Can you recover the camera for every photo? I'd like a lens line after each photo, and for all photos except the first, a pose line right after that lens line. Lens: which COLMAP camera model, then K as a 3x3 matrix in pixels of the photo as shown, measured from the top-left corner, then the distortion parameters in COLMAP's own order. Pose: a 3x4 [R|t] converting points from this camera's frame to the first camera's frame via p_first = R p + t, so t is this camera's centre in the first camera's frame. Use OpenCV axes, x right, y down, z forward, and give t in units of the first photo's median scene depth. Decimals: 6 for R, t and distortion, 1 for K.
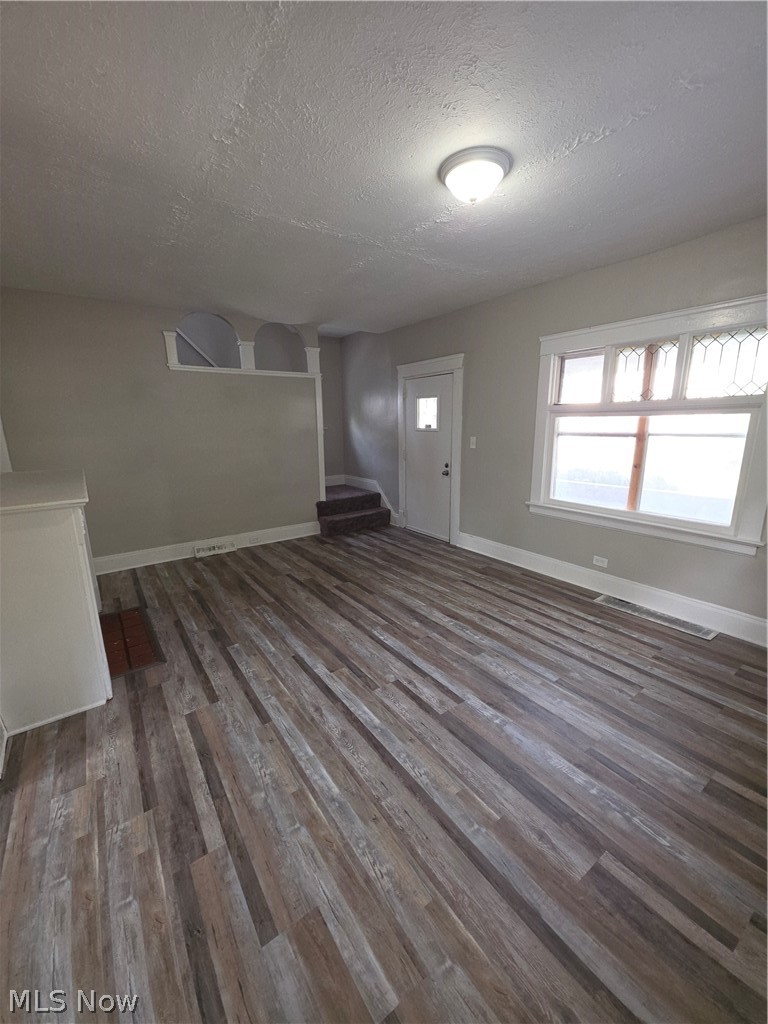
lens RADIAL K [[407.9, 0, 387.2], [0, 407.9, 512.3], [0, 0, 1]] dist [0.010065, -0.006399]
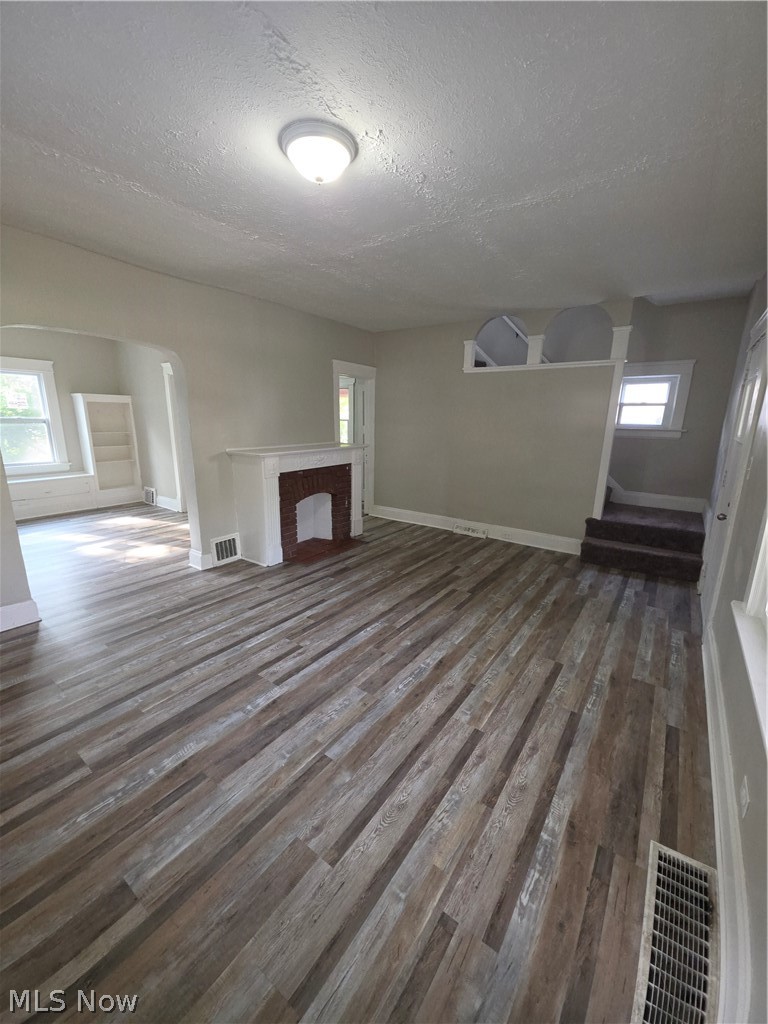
lens RADIAL K [[407.9, 0, 382.5], [0, 407.9, 512.4], [0, 0, 1]] dist [0.010065, -0.006399]
pose [[0.318877, 0.237559, -0.917542, 0.877116], [-0.229381, 0.958644, 0.168483, -0.155879], [0.919621, 0.156741, 0.360180, 0.622937]]
